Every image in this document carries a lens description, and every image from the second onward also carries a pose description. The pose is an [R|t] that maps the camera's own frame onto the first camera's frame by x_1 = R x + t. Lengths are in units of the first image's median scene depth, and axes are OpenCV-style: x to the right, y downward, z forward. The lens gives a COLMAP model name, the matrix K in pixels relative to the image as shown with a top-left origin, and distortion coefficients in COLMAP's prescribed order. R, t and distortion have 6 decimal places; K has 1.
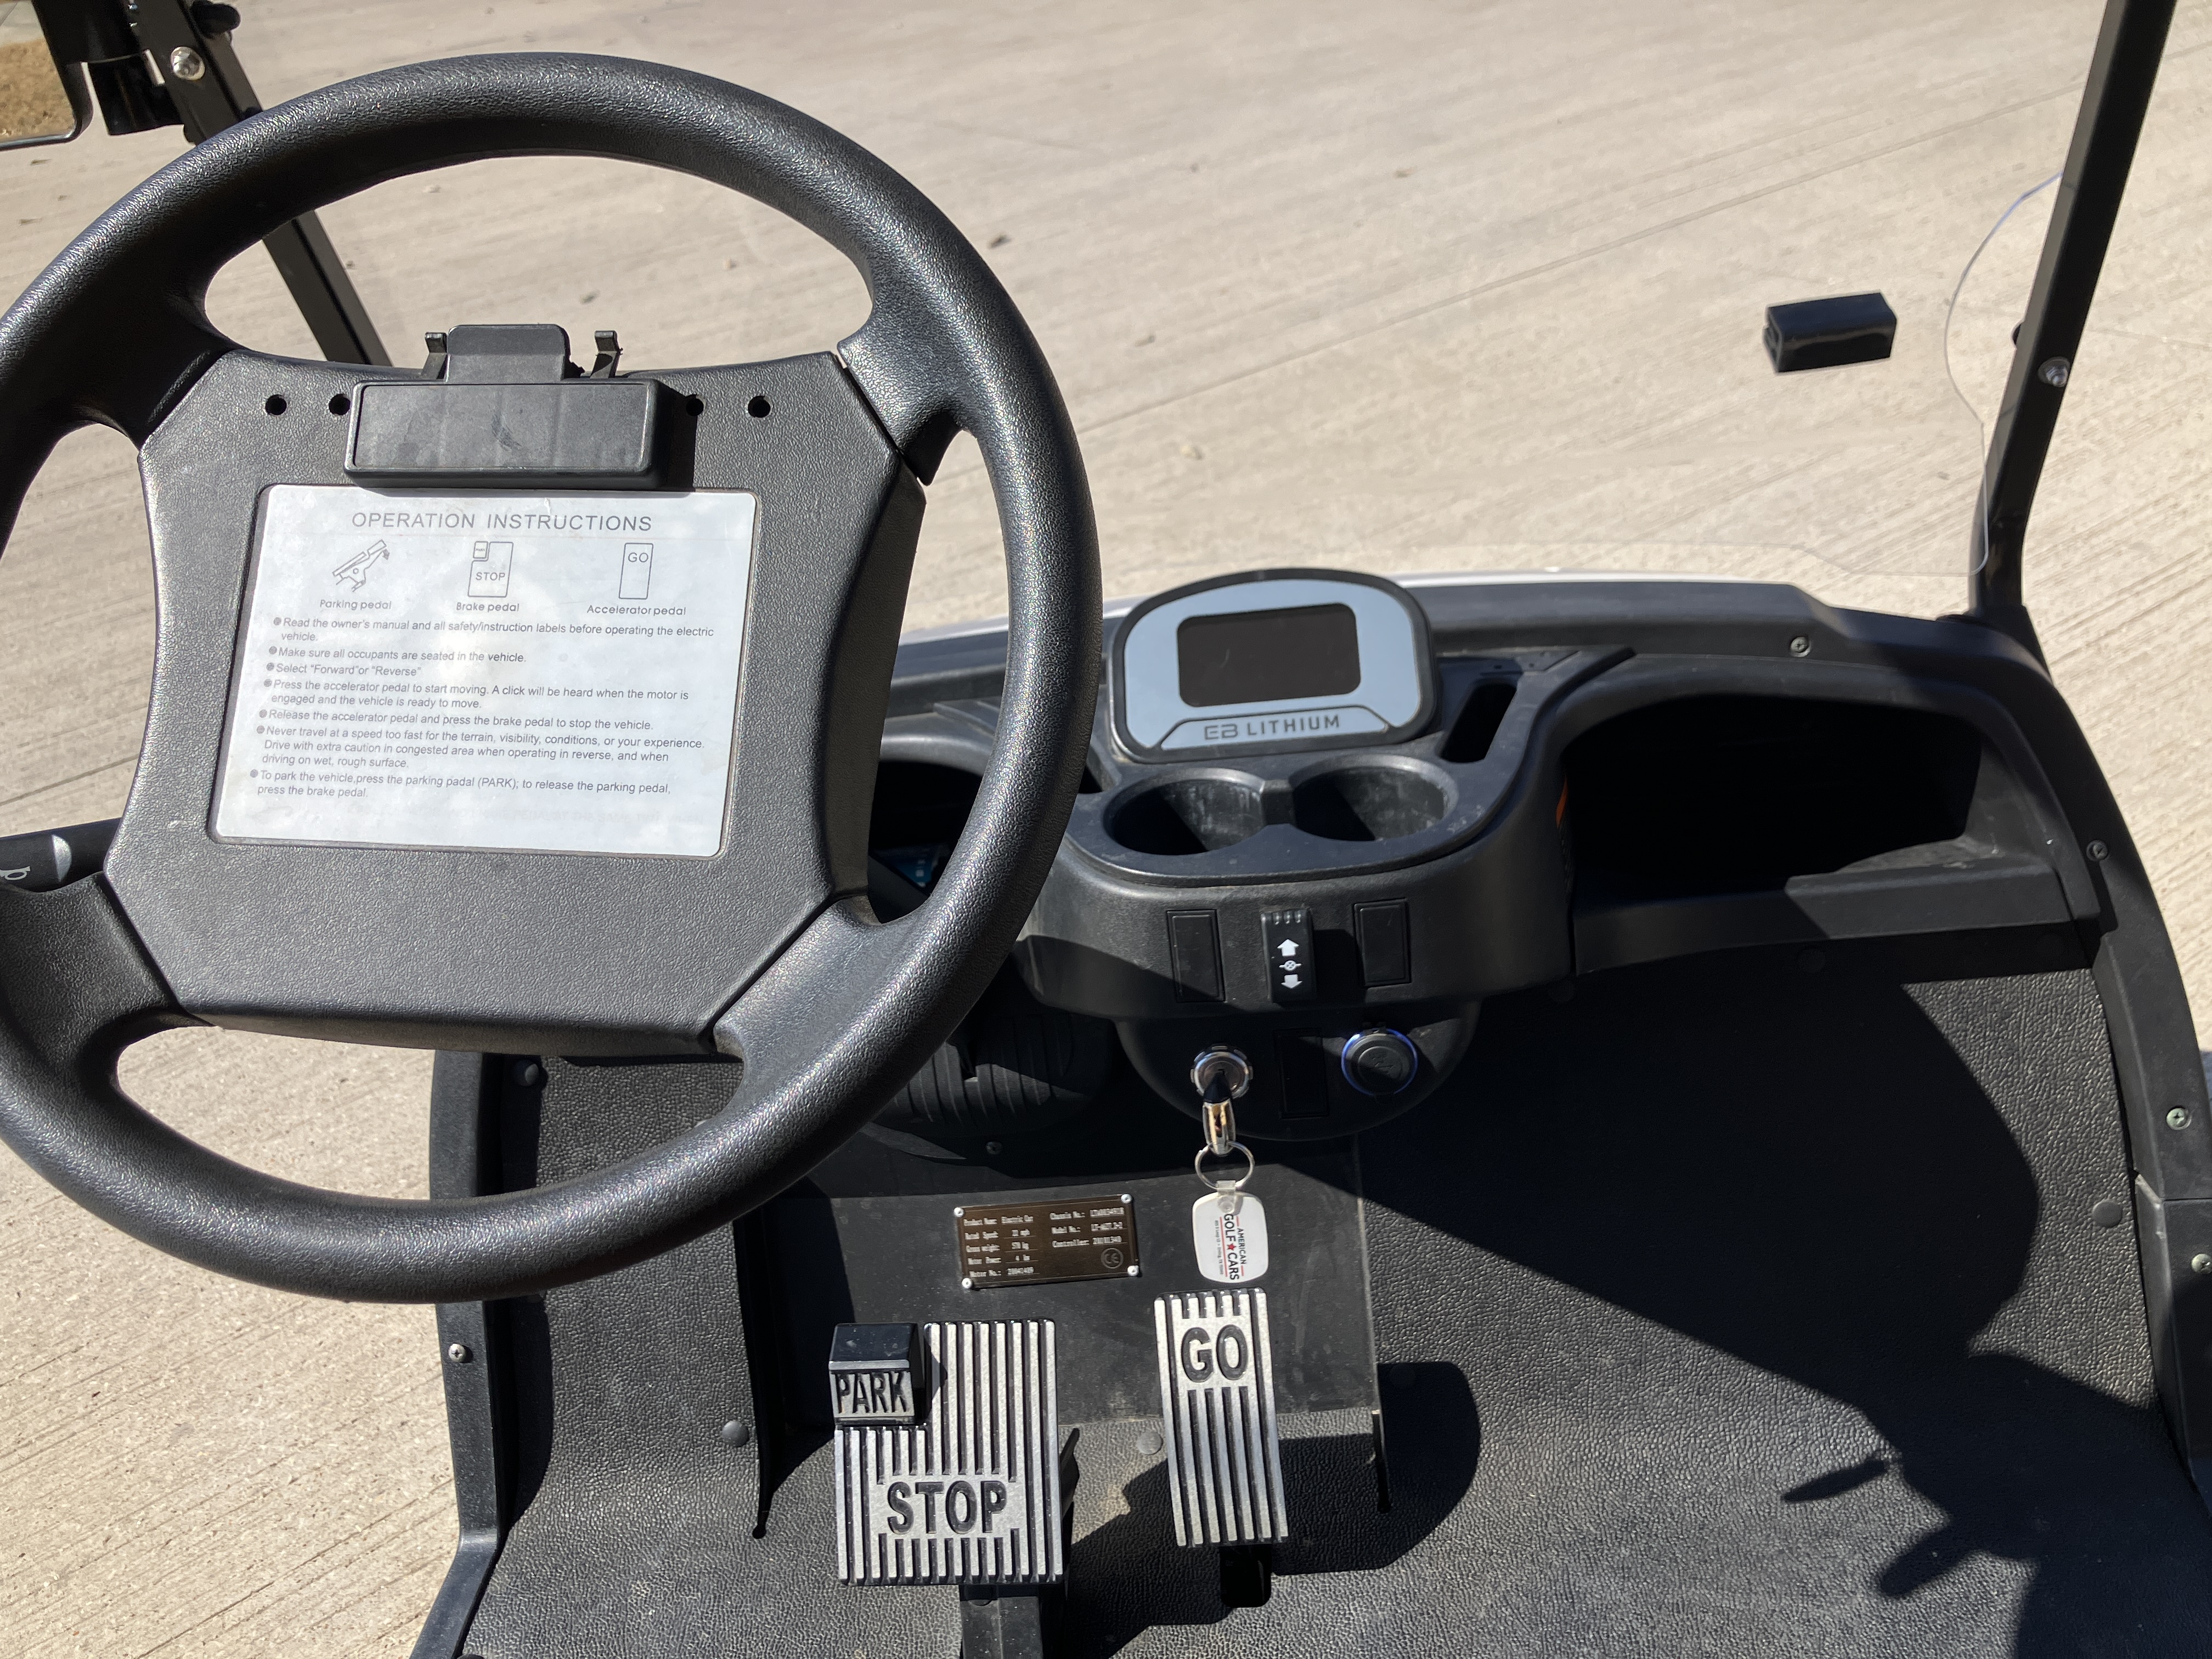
lens RADIAL K [[1807.7, 0, 1100.8], [0, 1807.7, 828.4], [0, 0, 1]] dist [0.012338, -0.000474]
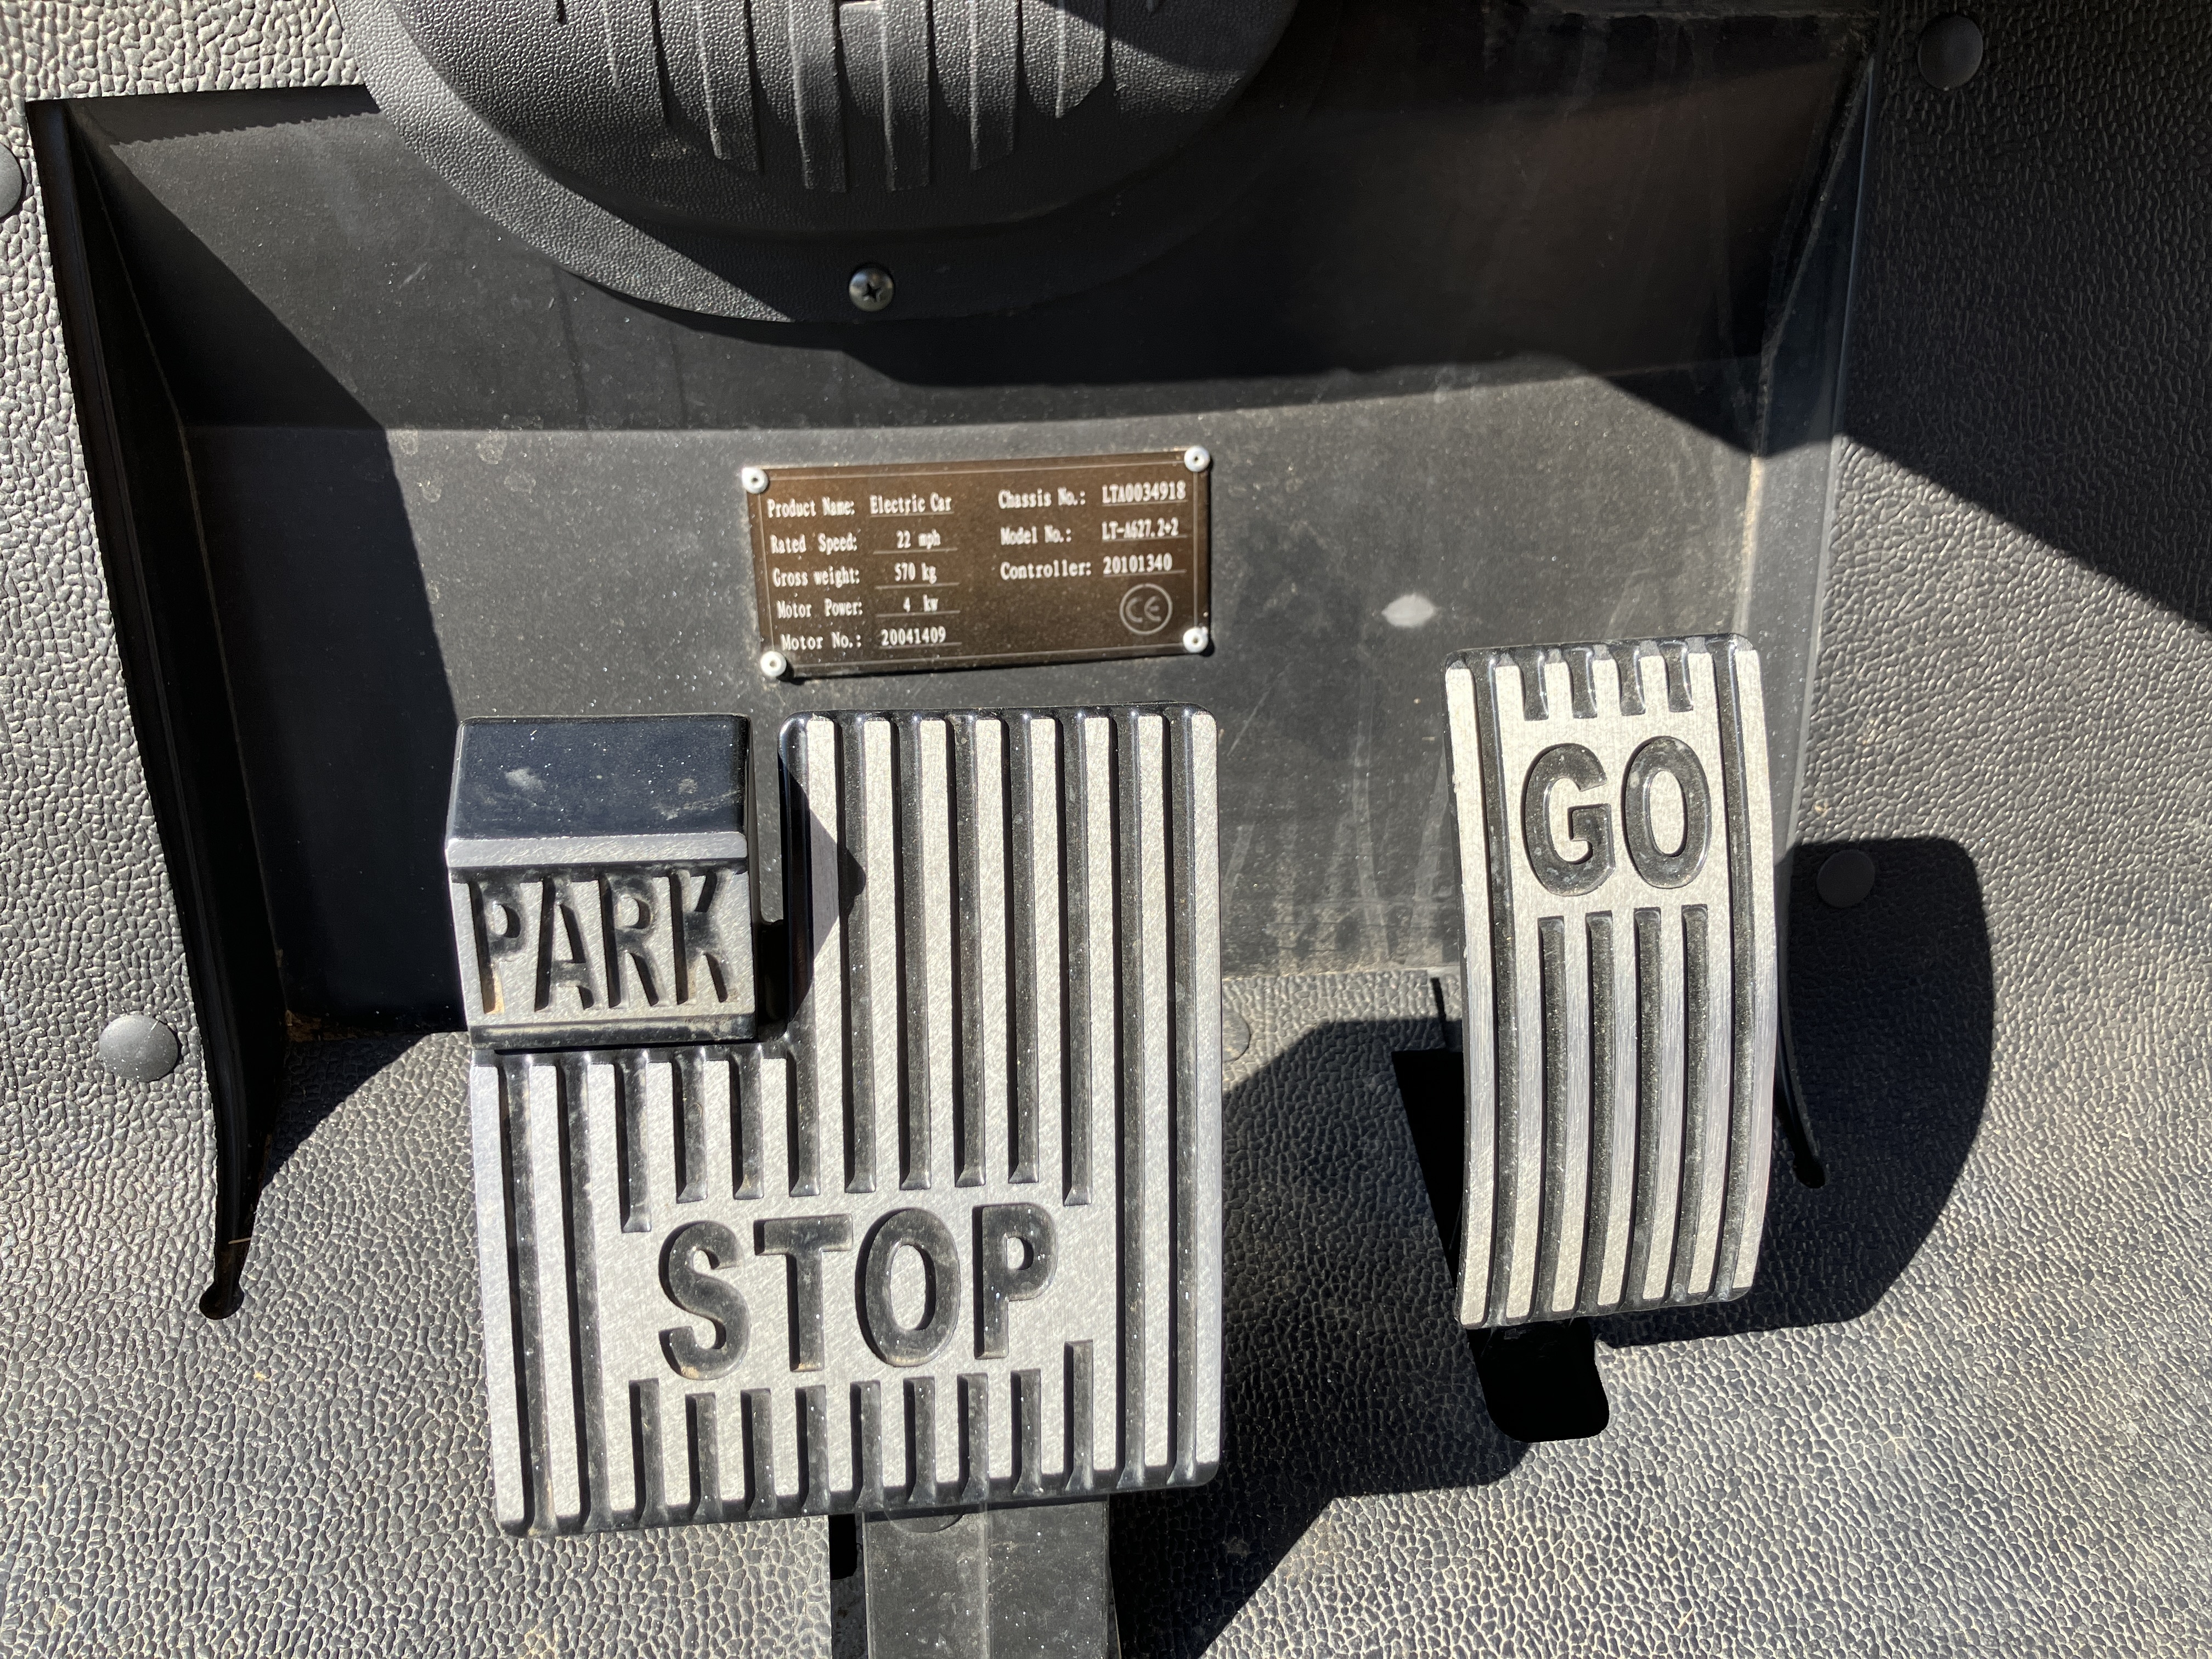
lens RADIAL K [[1807.7, 0, 1109.9], [0, 1807.7, 822.8], [0, 0, 1]] dist [0.012338, -0.000474]
pose [[0.965945, -0.001371, 0.258744, -0.121134], [-0.062265, 0.969369, 0.237586, 0.216555], [-0.251144, -0.245606, 0.936272, 0.703992]]
